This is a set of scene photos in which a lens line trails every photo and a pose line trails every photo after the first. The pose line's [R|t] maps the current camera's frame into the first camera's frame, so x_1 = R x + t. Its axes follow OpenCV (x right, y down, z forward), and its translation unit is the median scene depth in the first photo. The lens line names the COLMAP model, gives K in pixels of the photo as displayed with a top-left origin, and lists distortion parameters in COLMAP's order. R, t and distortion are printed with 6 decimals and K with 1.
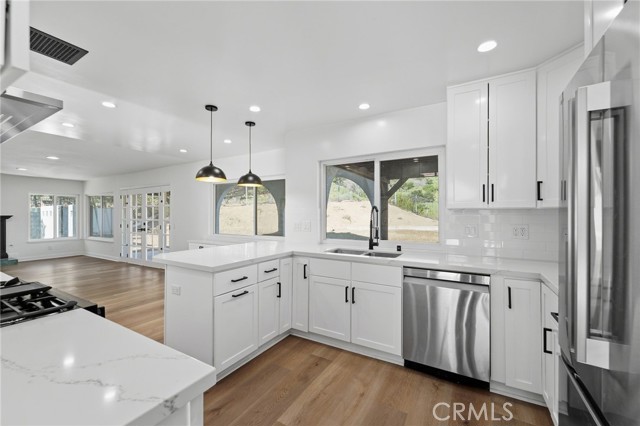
lens RADIAL K [[262.4, 0, 315.9], [0, 262.4, 215.4], [0, 0, 1]] dist [-0.004473, 0.000245]
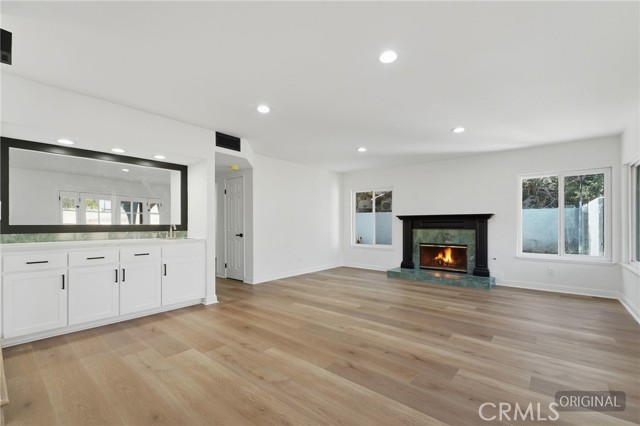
lens RADIAL K [[272.2, 0, 325.5], [0, 272.2, 223.7], [0, 0, 1]] dist [-0.002855, -0.000135]
pose [[-0.171391, 0.001112, -0.985202, -0.865335], [-0.004851, 0.999986, 0.001972, 0.054078], [0.985191, 0.005117, -0.171383, 1.450271]]
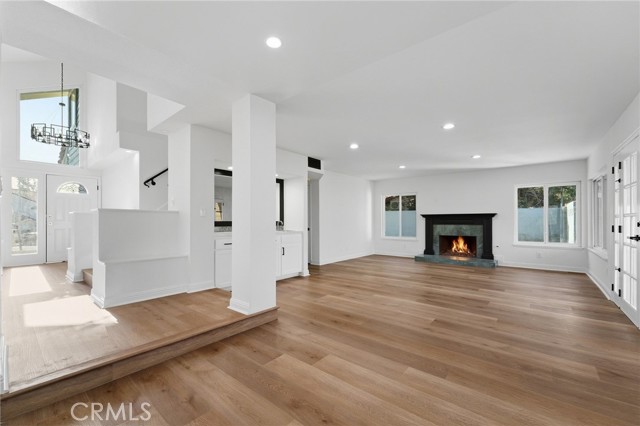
lens RADIAL K [[262.4, 0, 319.9], [0, 262.4, 218.5], [0, 0, 1]] dist [-0.004473, 0.000245]
pose [[-0.169226, -0.005830, -0.985560, -0.362884], [-0.004893, 0.999975, -0.005076, 0.054523], [0.985565, 0.003964, -0.169250, 1.145921]]
